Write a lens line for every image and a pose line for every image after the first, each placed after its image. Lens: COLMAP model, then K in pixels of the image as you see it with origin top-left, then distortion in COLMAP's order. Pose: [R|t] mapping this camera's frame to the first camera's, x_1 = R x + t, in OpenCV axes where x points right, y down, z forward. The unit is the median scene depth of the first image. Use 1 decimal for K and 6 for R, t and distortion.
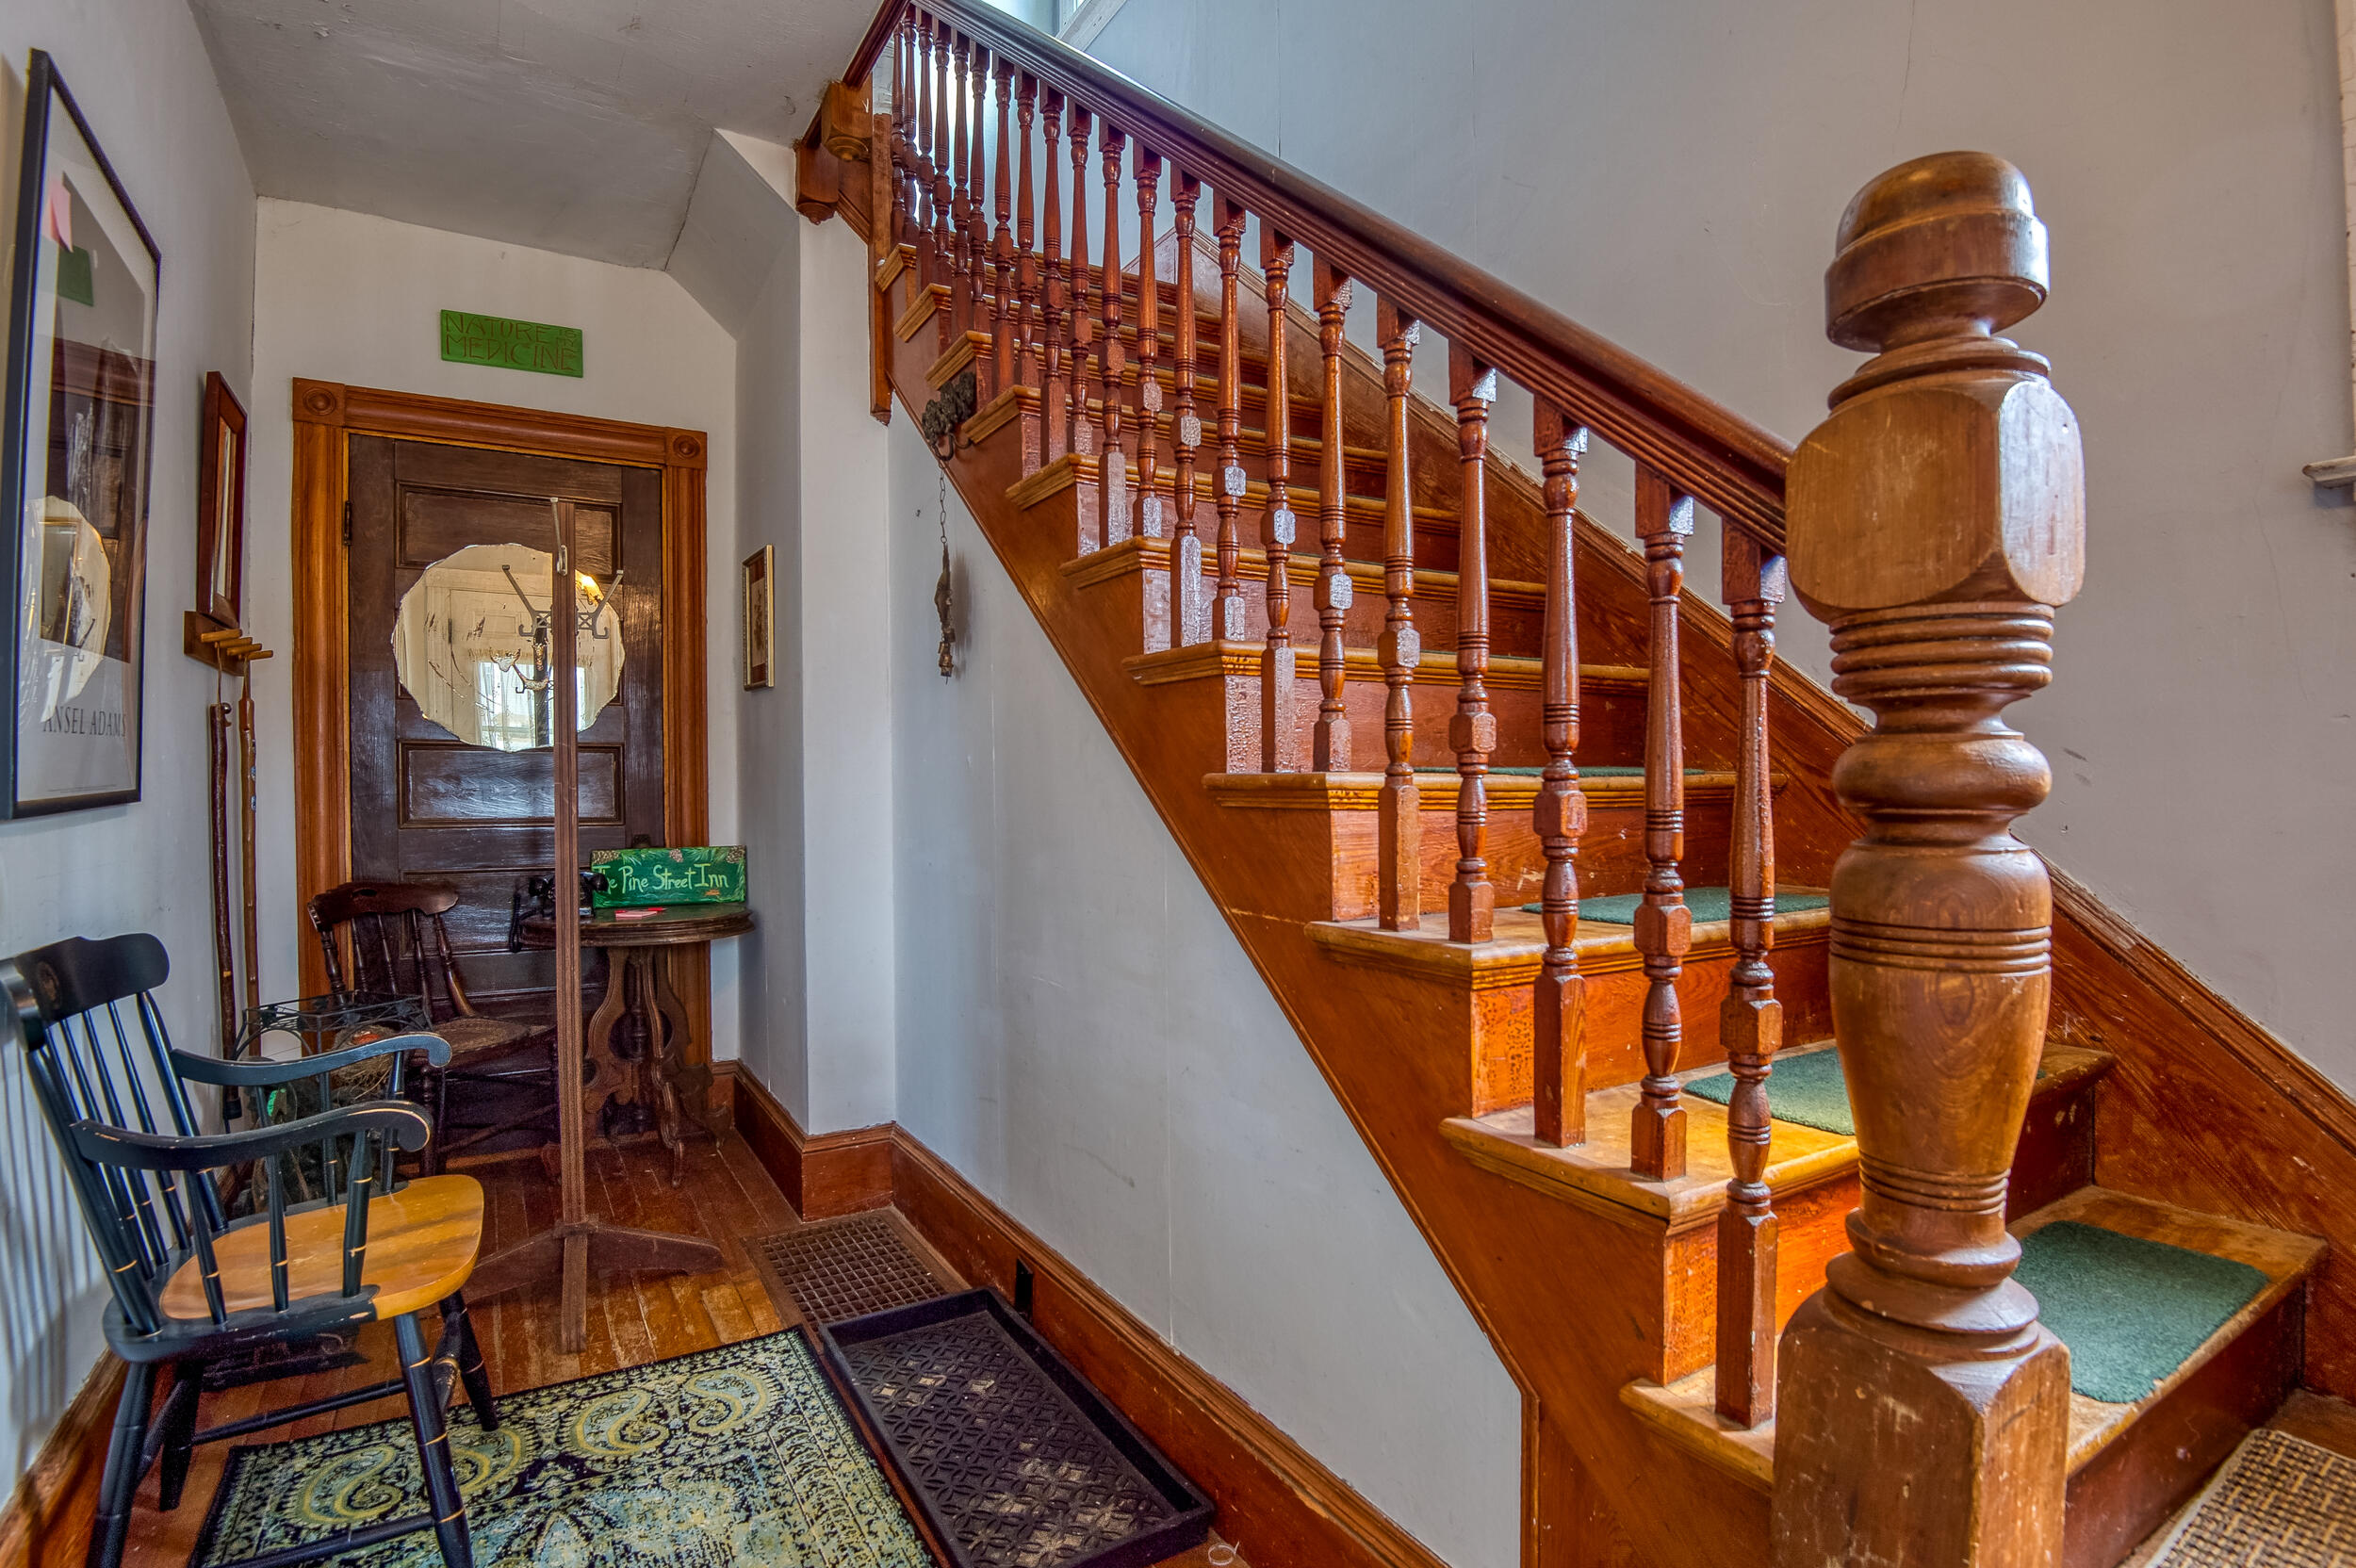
lens RADIAL K [[1093.1, 0, 1178.0], [0, 1093.1, 784.0], [0, 0, 1]] dist [-0.013983, -0.015819]
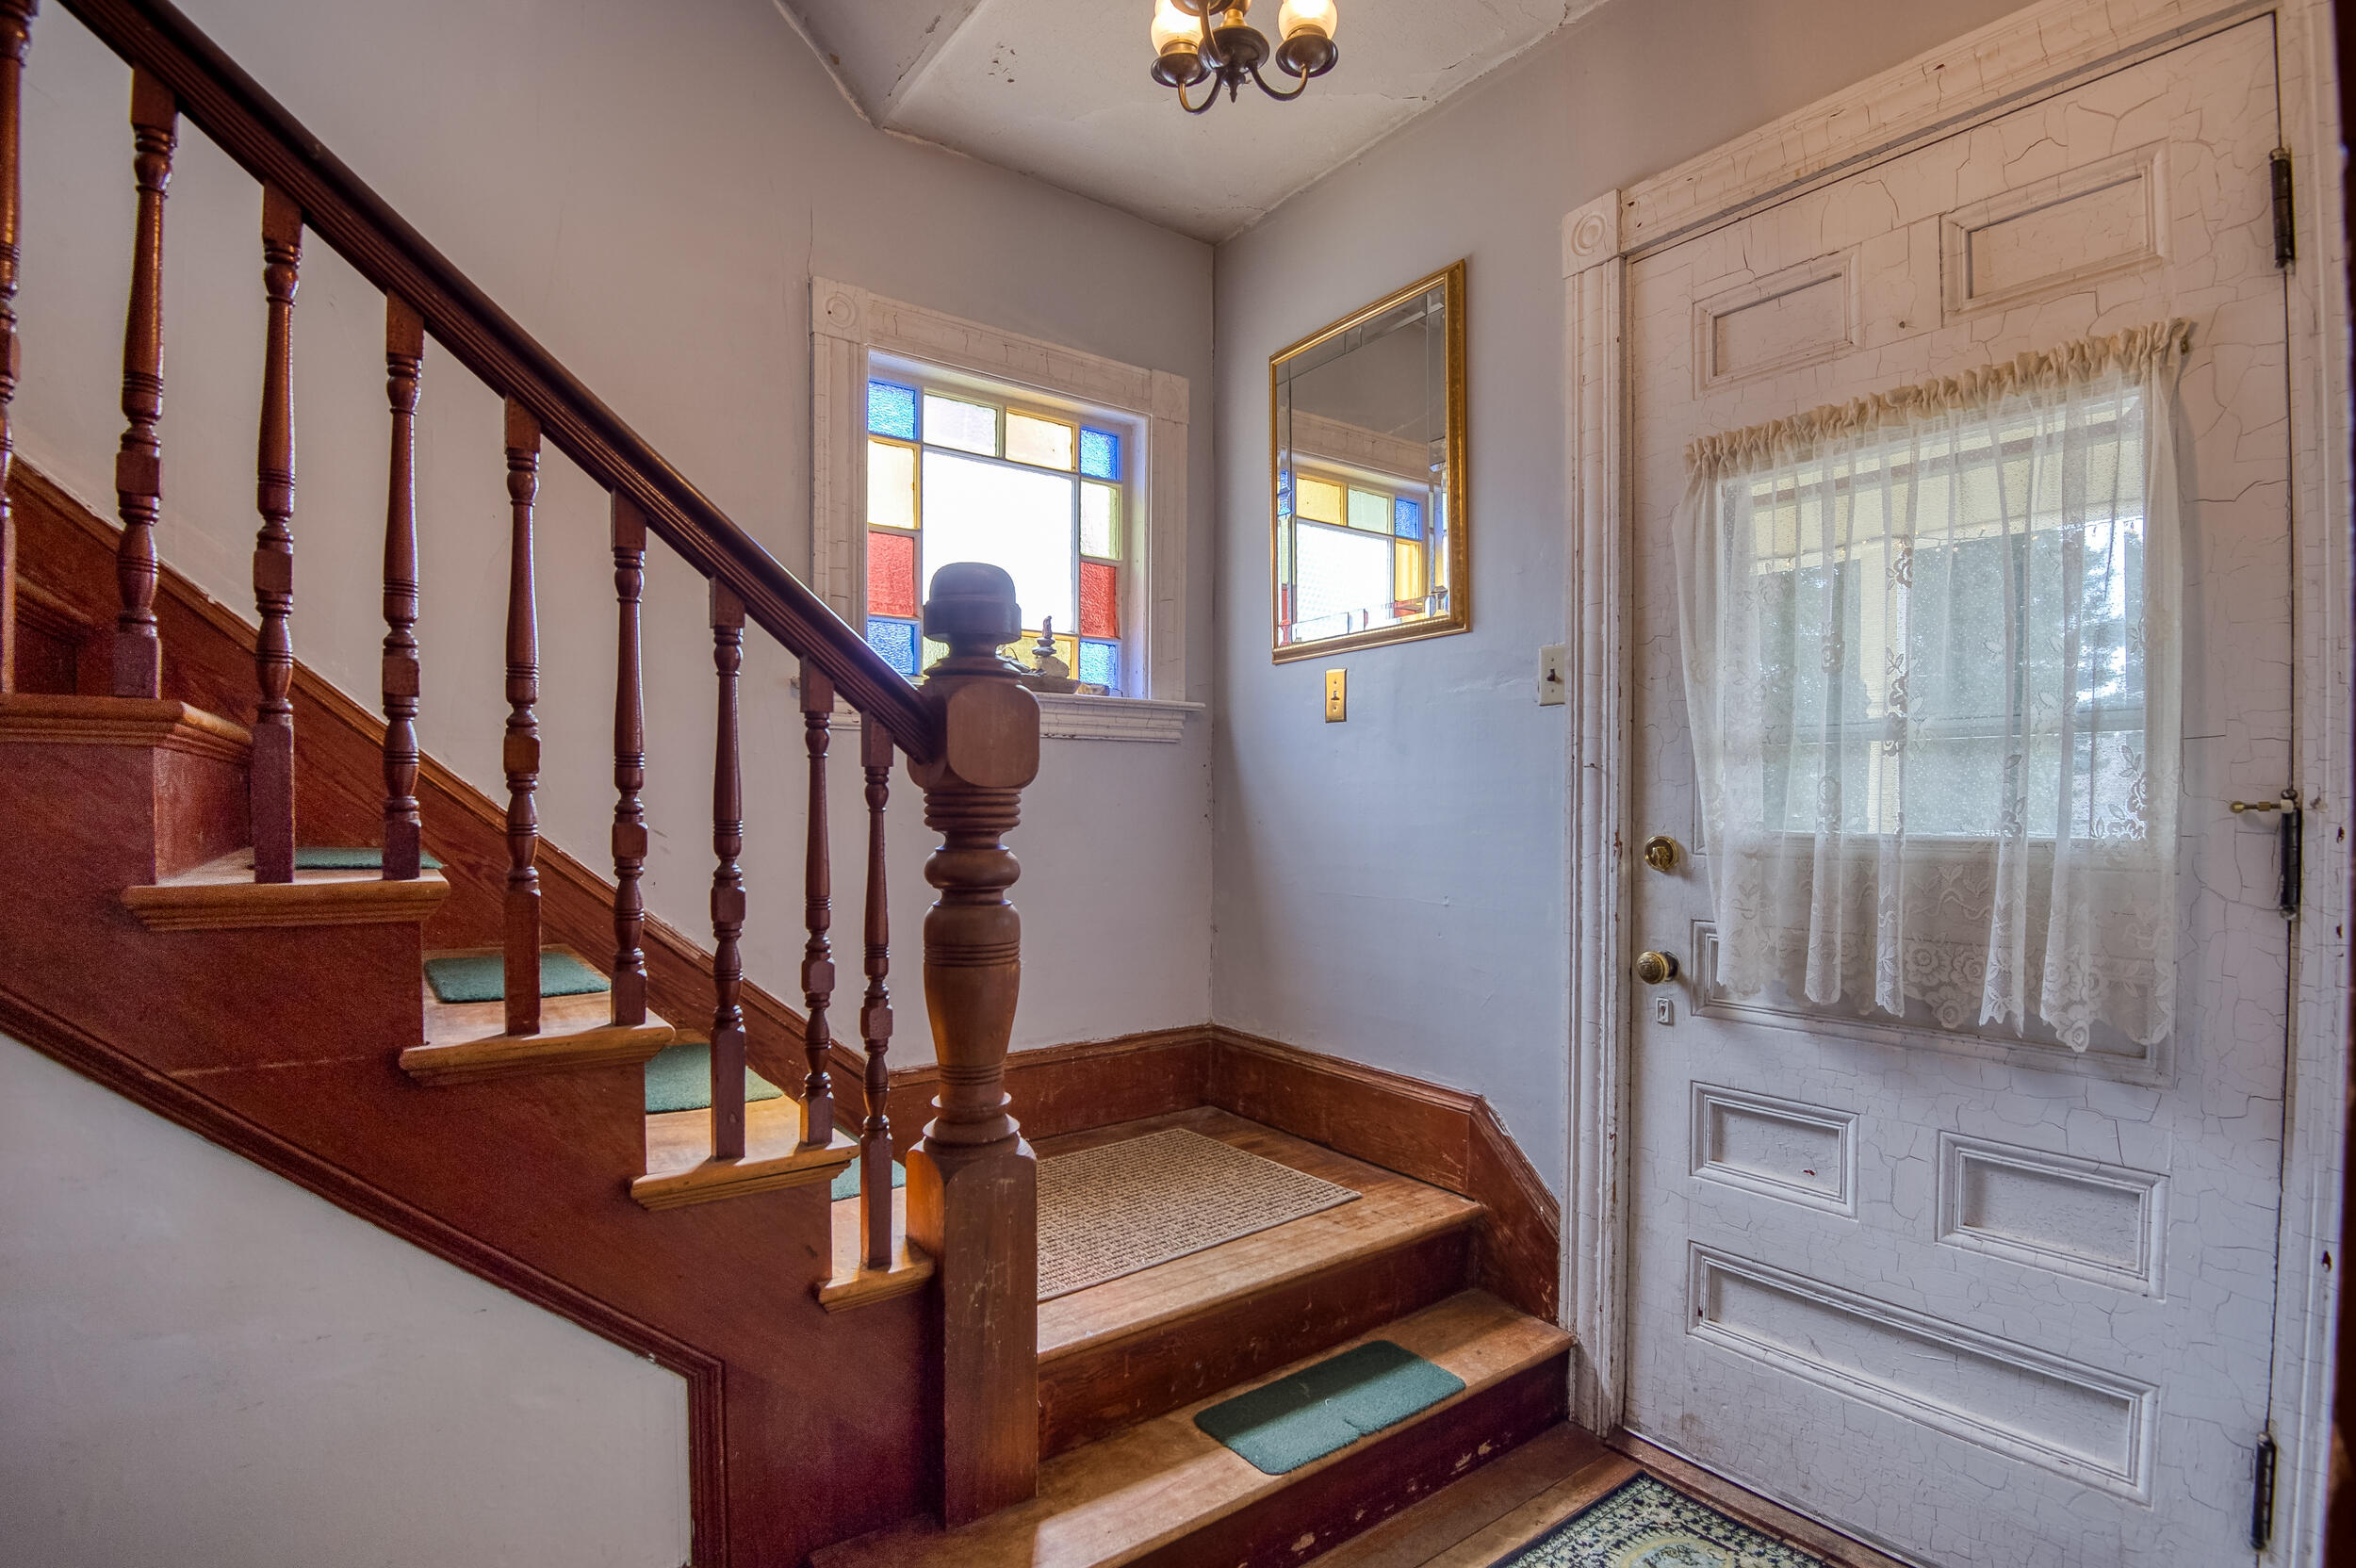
lens RADIAL K [[1093.1, 0, 1178.0], [0, 1093.1, 784.0], [0, 0, 1]] dist [-0.013983, -0.015819]
pose [[-0.062825, 0.018481, 0.997853, -0.737068], [0.002517, 0.999828, -0.018359, -0.068797], [-0.998021, 0.001358, -0.062861, 0.400213]]
